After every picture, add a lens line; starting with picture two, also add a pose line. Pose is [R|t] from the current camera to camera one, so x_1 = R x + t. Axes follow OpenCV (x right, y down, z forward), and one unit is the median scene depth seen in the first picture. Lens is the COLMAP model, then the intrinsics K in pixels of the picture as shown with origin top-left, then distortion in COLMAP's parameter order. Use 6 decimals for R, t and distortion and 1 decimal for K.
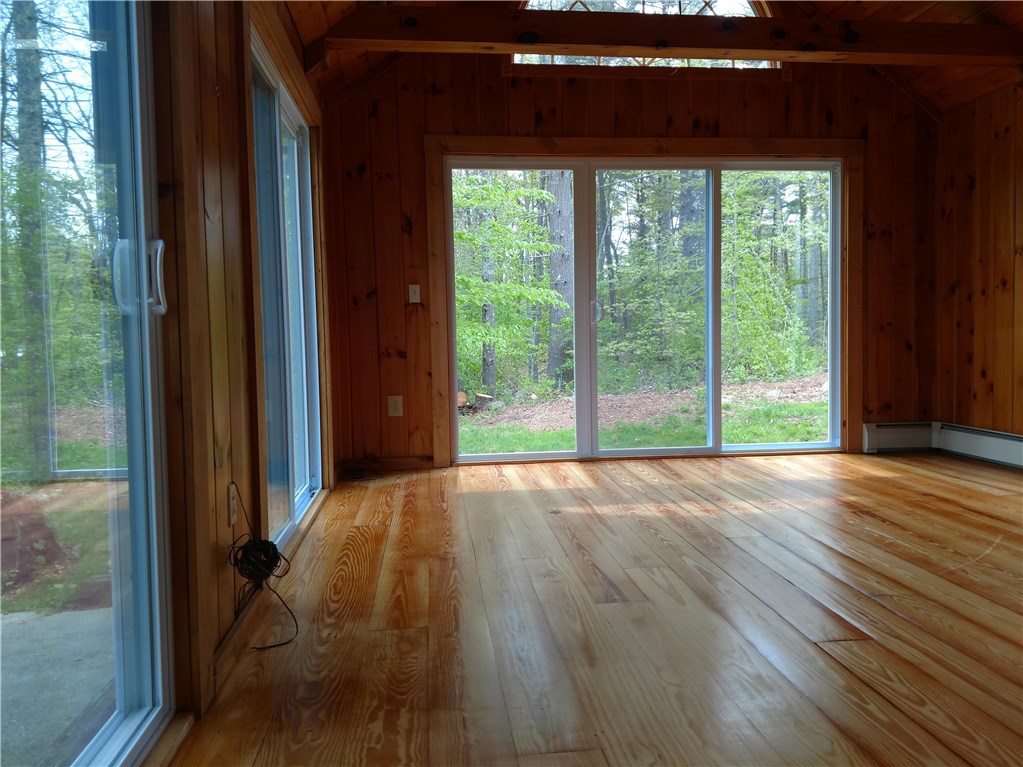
lens RADIAL K [[772.8, 0, 511.5], [0, 772.8, 383.5], [0, 0, 1]] dist [0.169389, -0.110045]
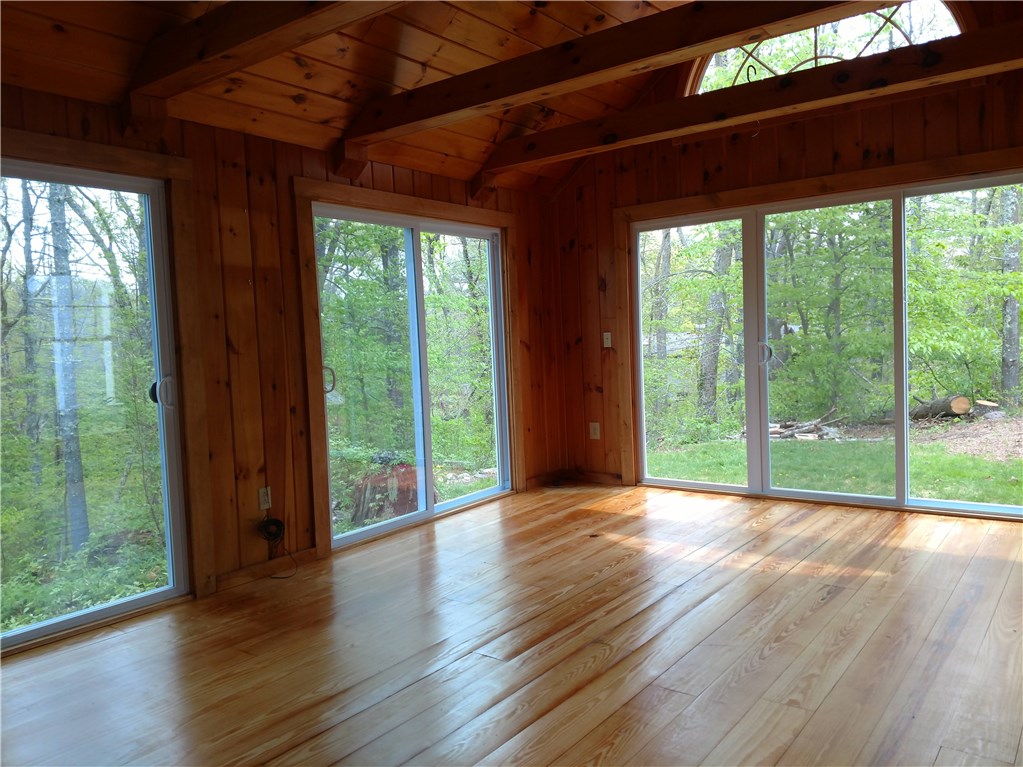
lens RADIAL K [[772.8, 0, 511.5], [0, 772.8, 383.5], [0, 0, 1]] dist [0.169389, -0.110045]
pose [[0.722352, 0.030895, -0.690835, 0.600742], [-0.012086, 0.999413, 0.032057, -0.083595], [0.691420, -0.014807, 0.722302, 0.021162]]
